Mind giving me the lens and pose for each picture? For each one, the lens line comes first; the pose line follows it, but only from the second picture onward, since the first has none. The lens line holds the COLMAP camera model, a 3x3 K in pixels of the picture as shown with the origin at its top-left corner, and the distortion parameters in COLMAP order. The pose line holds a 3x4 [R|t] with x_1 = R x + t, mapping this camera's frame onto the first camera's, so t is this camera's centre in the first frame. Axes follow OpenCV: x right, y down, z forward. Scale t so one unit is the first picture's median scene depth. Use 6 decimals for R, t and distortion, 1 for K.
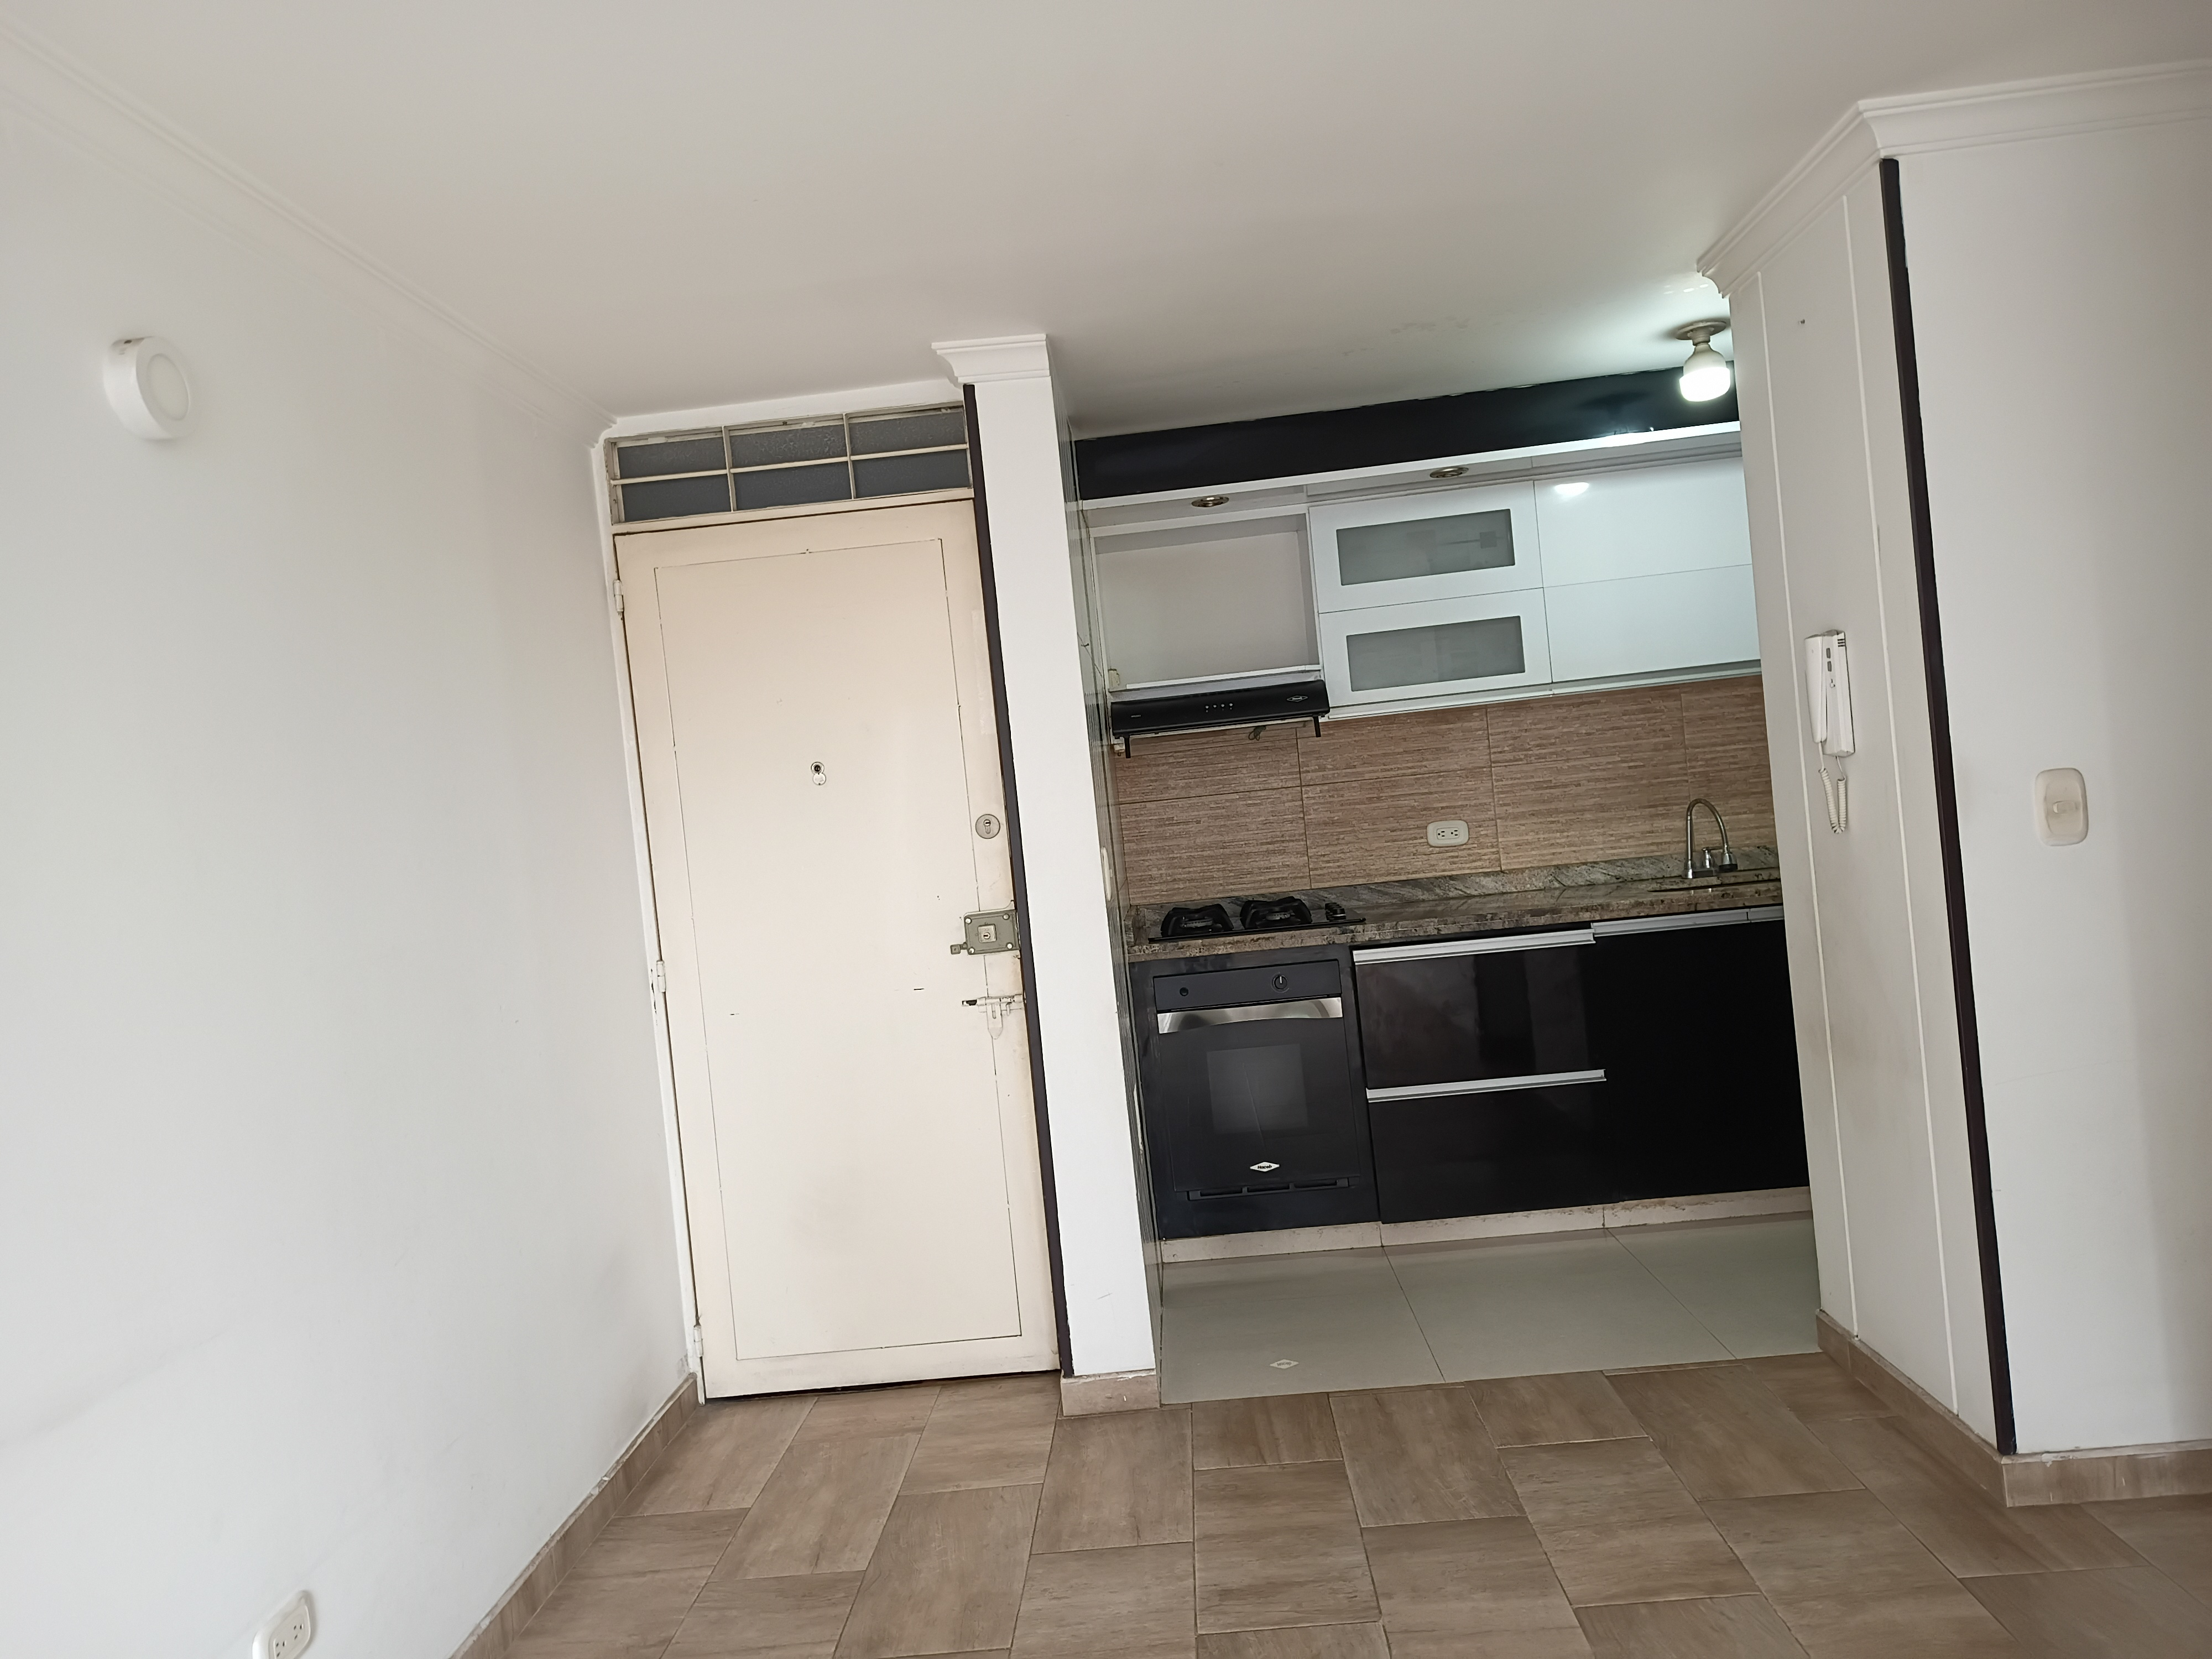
lens RADIAL K [[1524.5, 0, 1106.0], [0, 1524.5, 829.5], [0, 0, 1]] dist [0.139908, -0.215077]
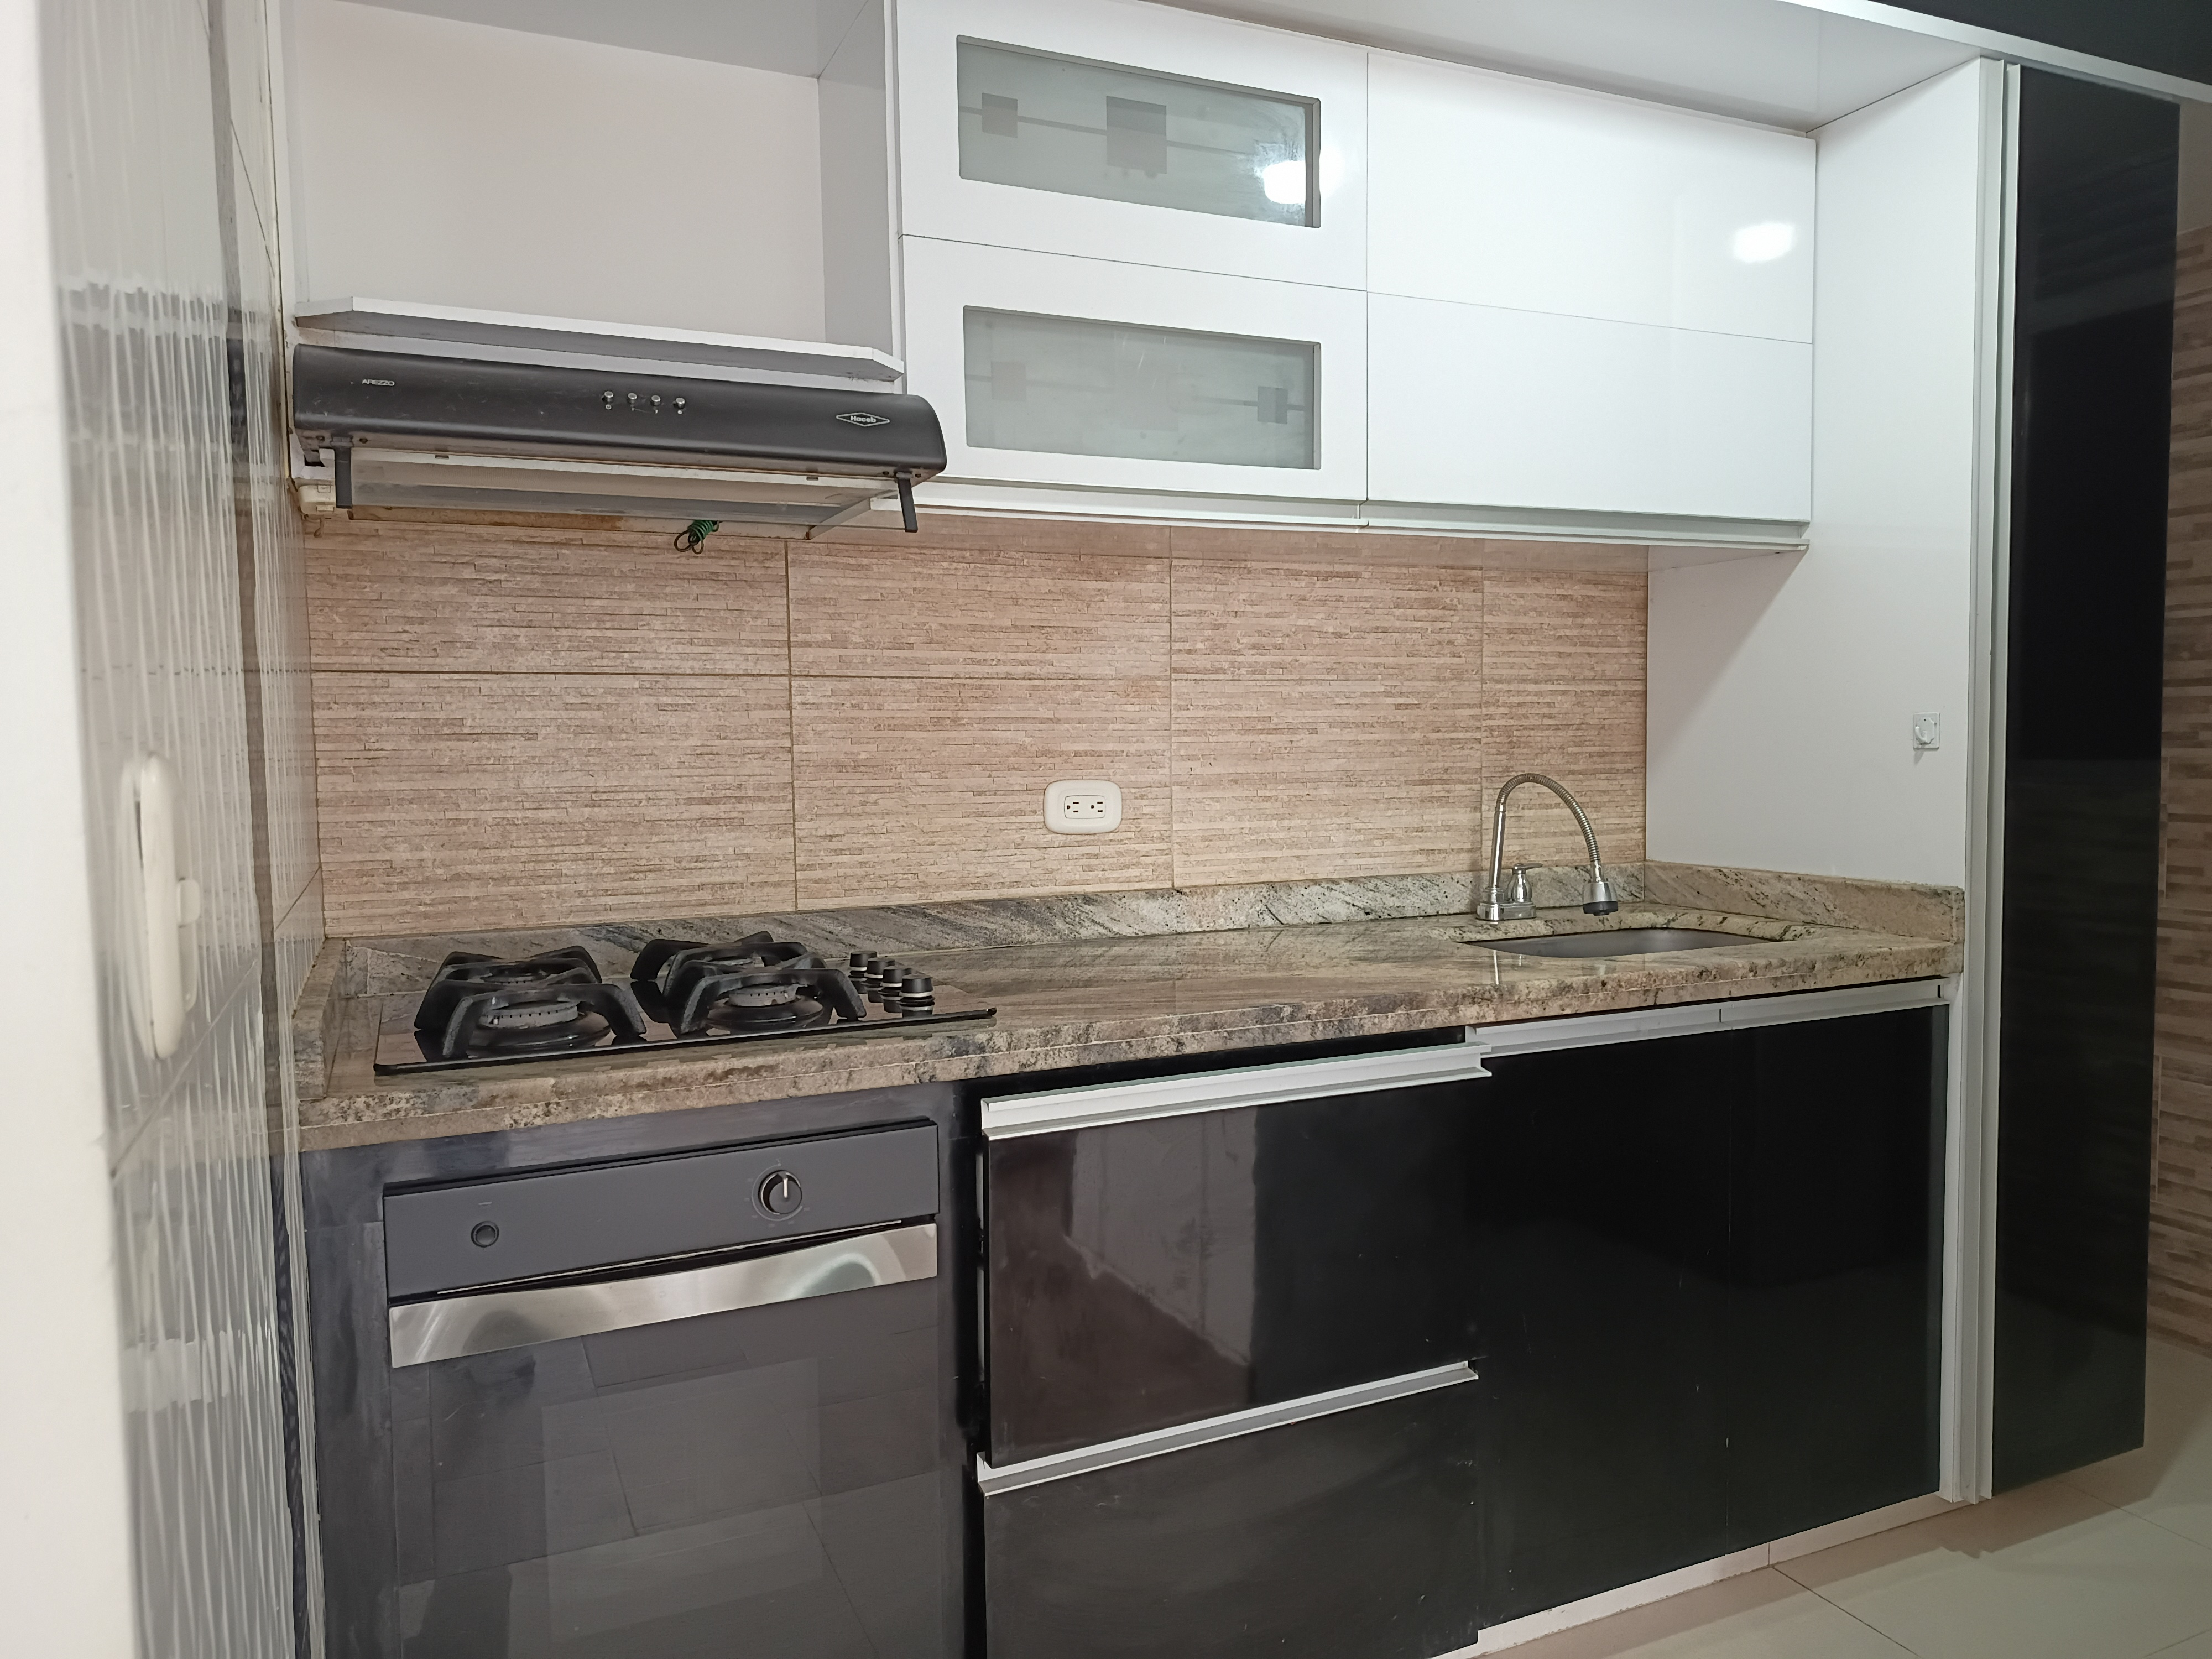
lens RADIAL K [[1524.5, 0, 1106.0], [0, 1524.5, 829.5], [0, 0, 1]] dist [0.139908, -0.215077]
pose [[0.888530, 0.061629, 0.454660, 0.011046], [-0.069868, 0.997555, 0.001322, 0.008605], [-0.453467, -0.032941, 0.890664, 0.571832]]
